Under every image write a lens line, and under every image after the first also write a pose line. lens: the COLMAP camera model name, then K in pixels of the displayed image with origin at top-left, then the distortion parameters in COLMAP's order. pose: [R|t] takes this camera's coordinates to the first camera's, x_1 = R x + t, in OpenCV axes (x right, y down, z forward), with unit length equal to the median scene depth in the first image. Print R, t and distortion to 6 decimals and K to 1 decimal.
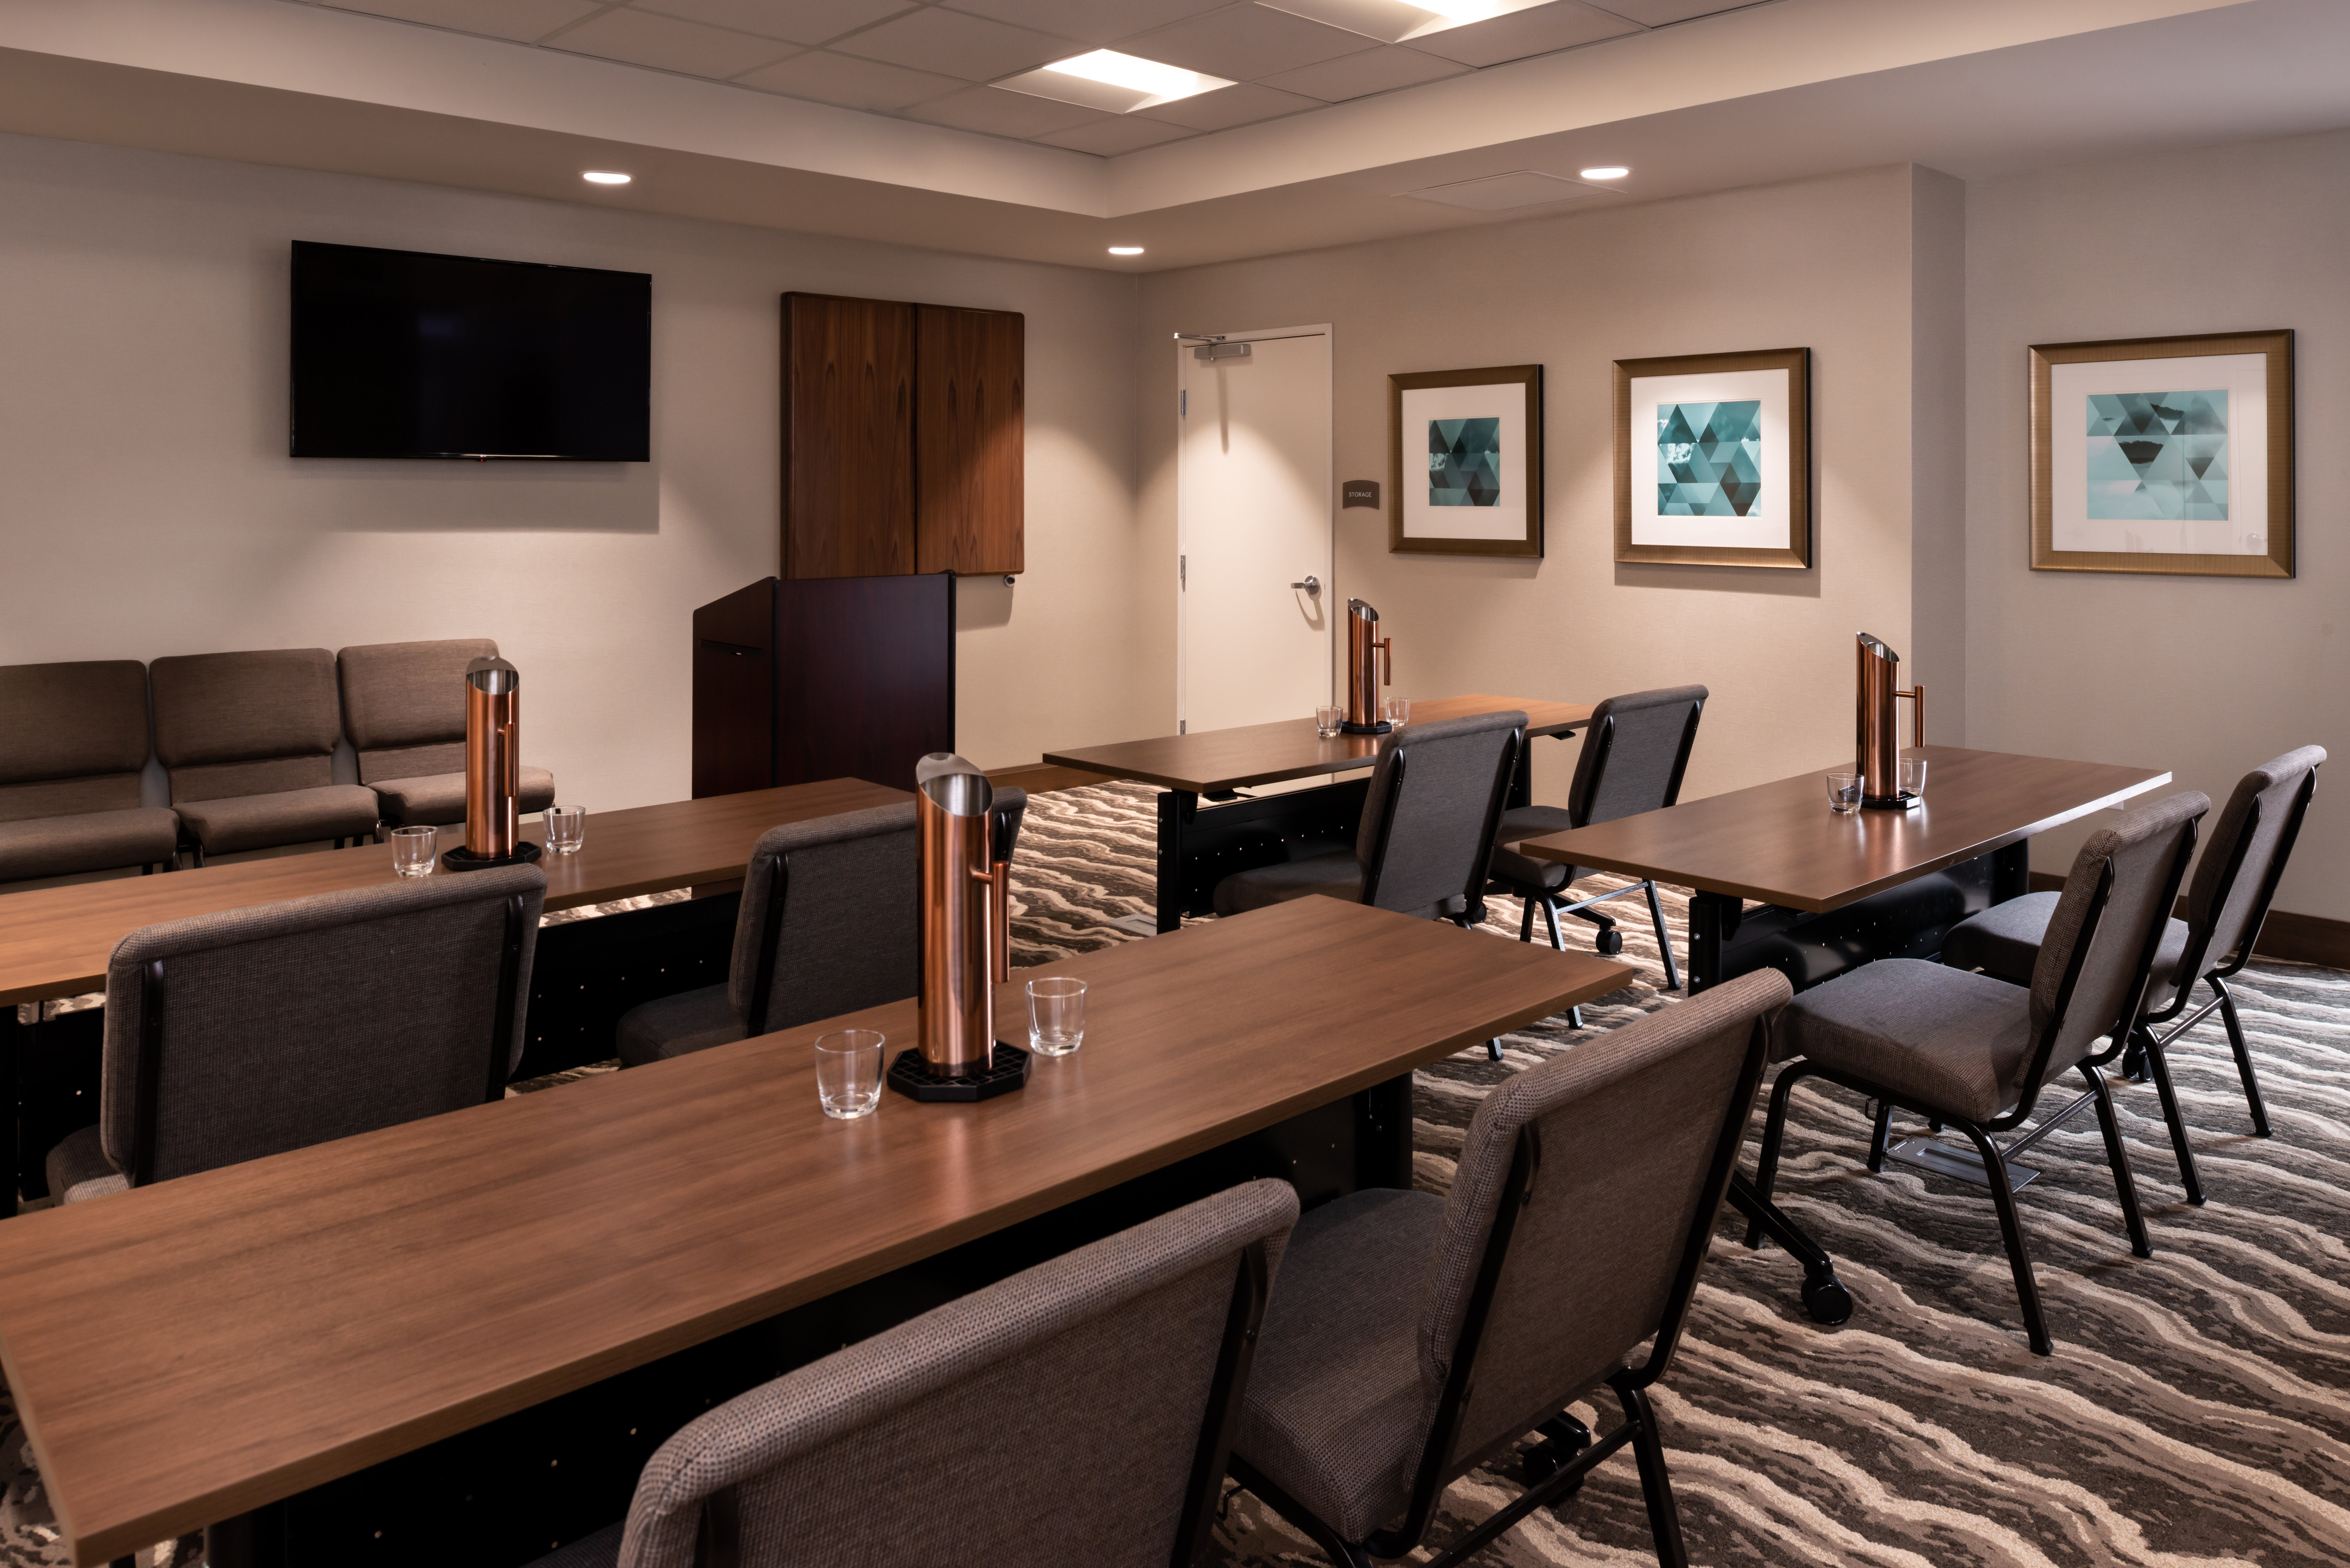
lens RADIAL K [[1595.2, 0, 1186.4], [0, 1595.2, 834.0], [0, 0, 1]] dist [-0.005342, -0.001035]
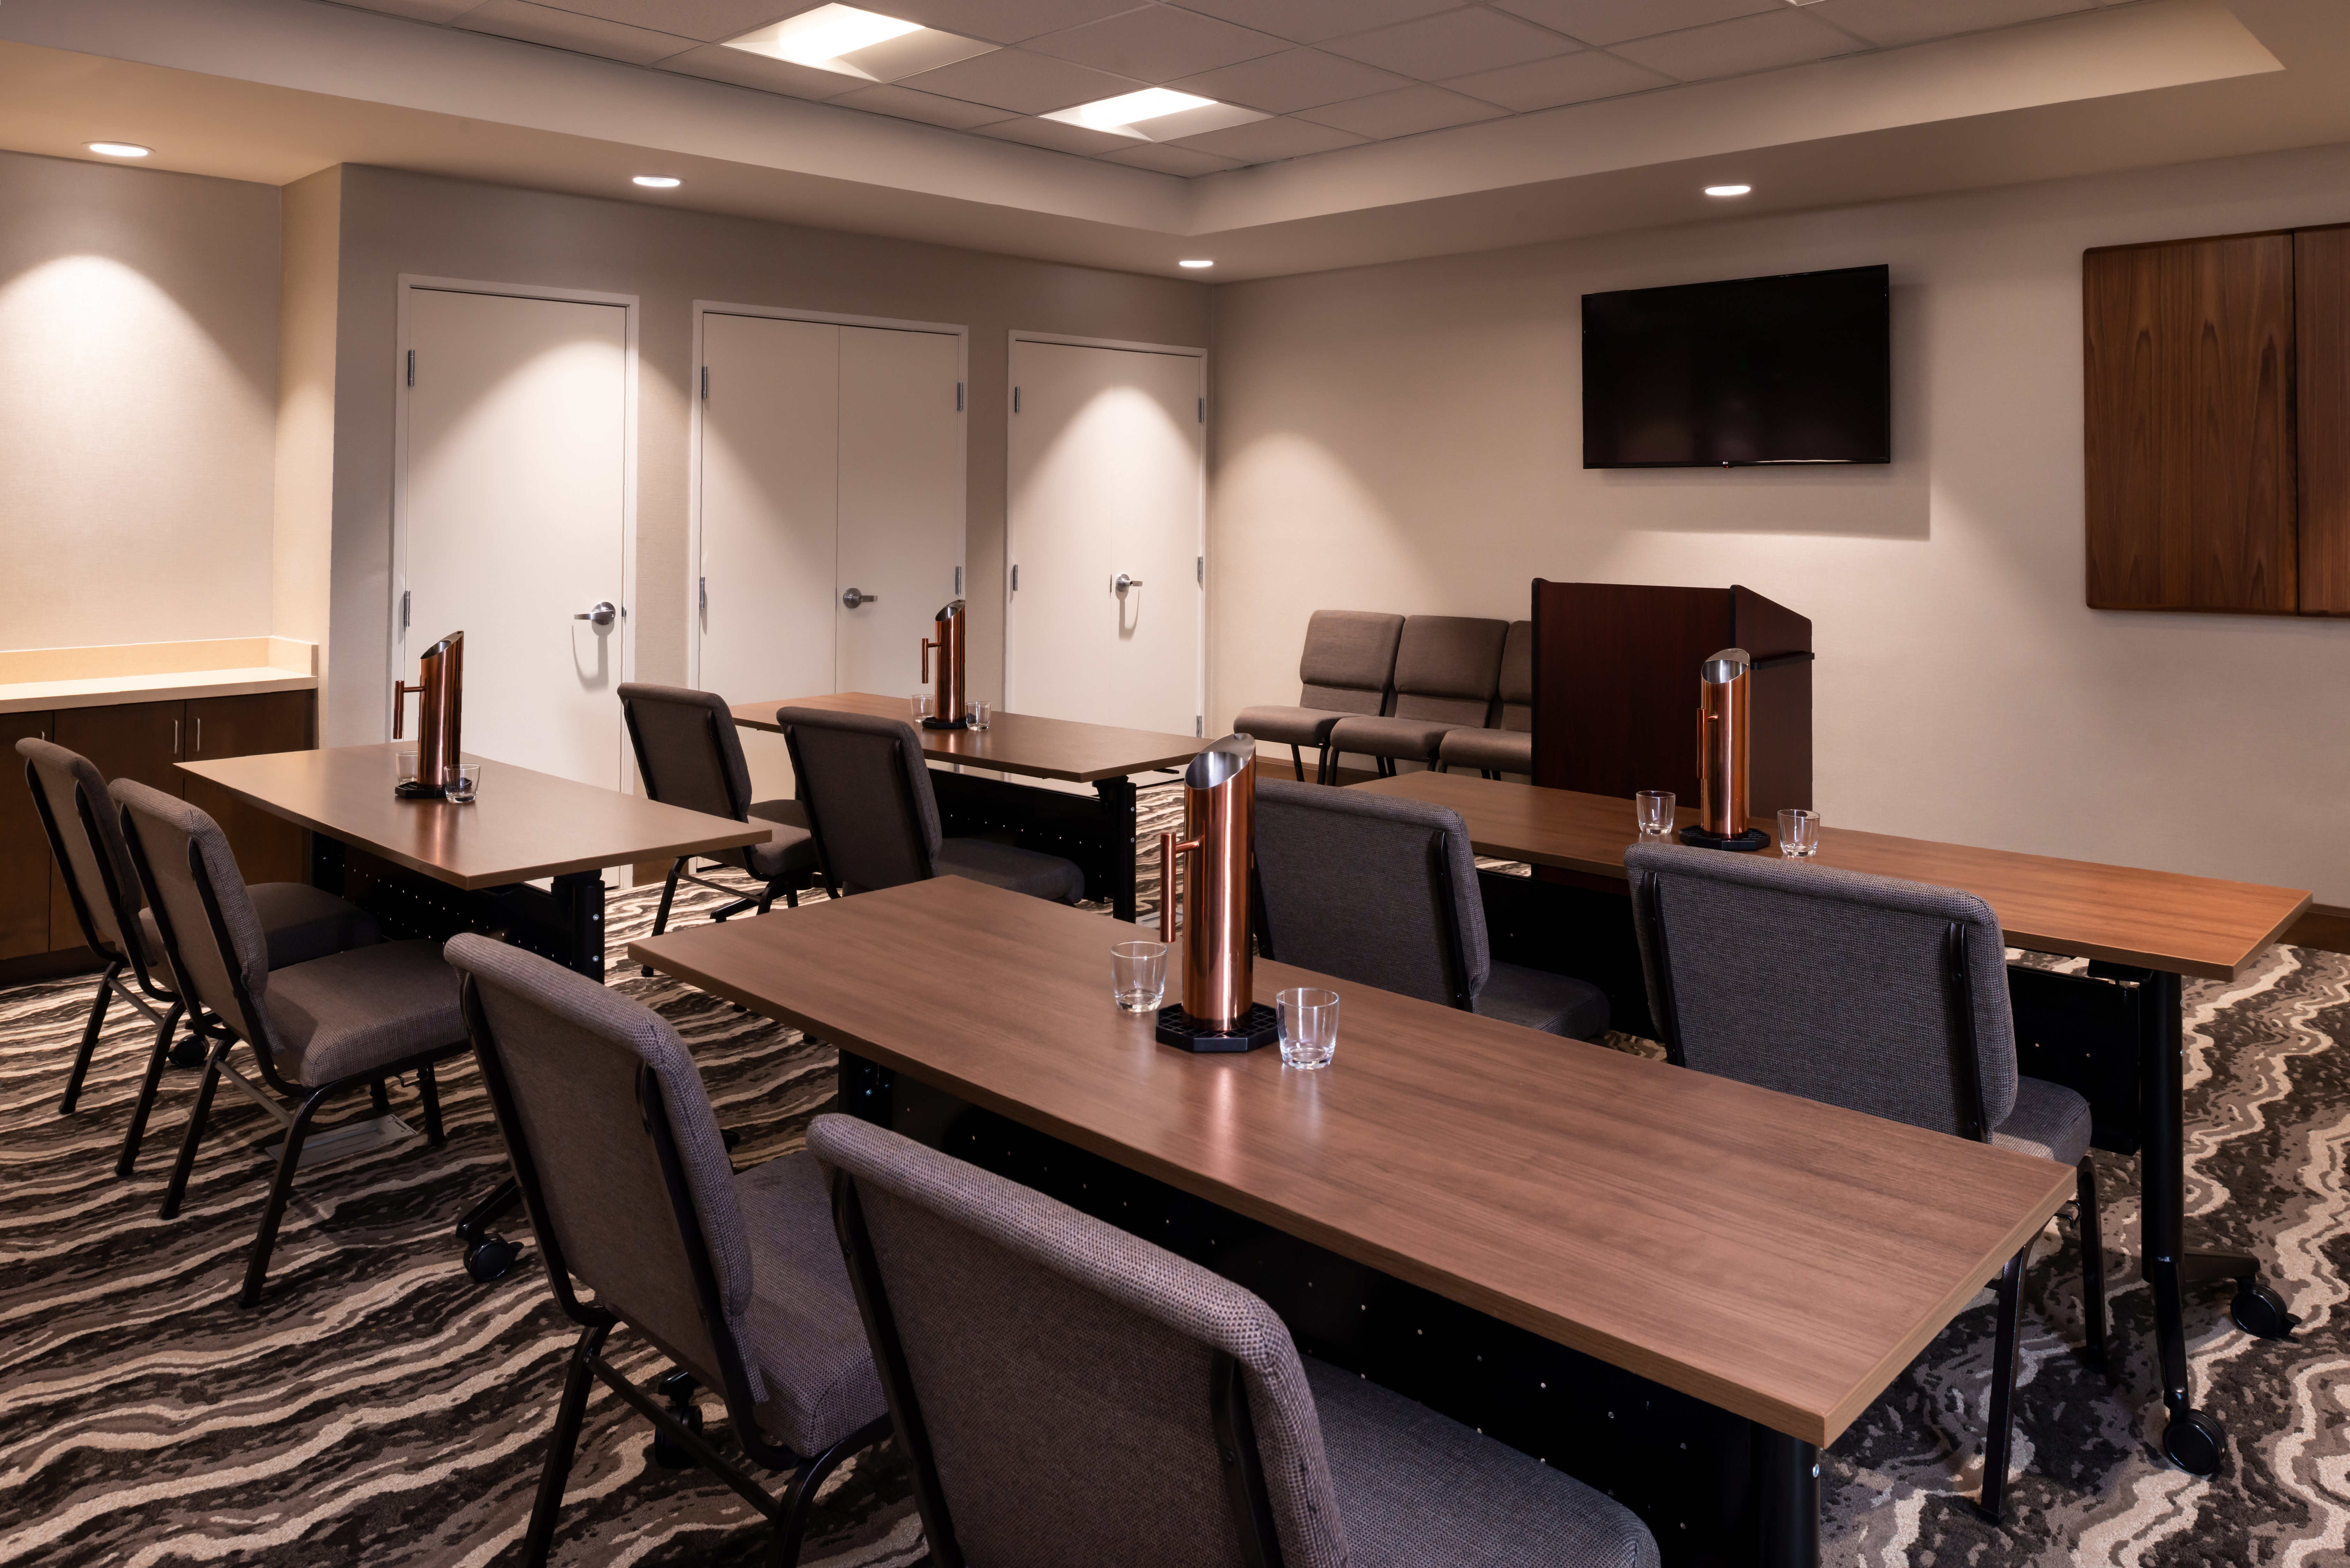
lens RADIAL K [[1580.3, 0, 1175.0], [0, 1580.3, 784.0], [0, 0, 1]] dist [-0.001601, -0.002014]
pose [[0.053000, 0.177127, -0.982760, 0.601642], [-0.207984, 0.964519, 0.162623, -0.119801], [0.976695, 0.195779, 0.087959, 0.567104]]
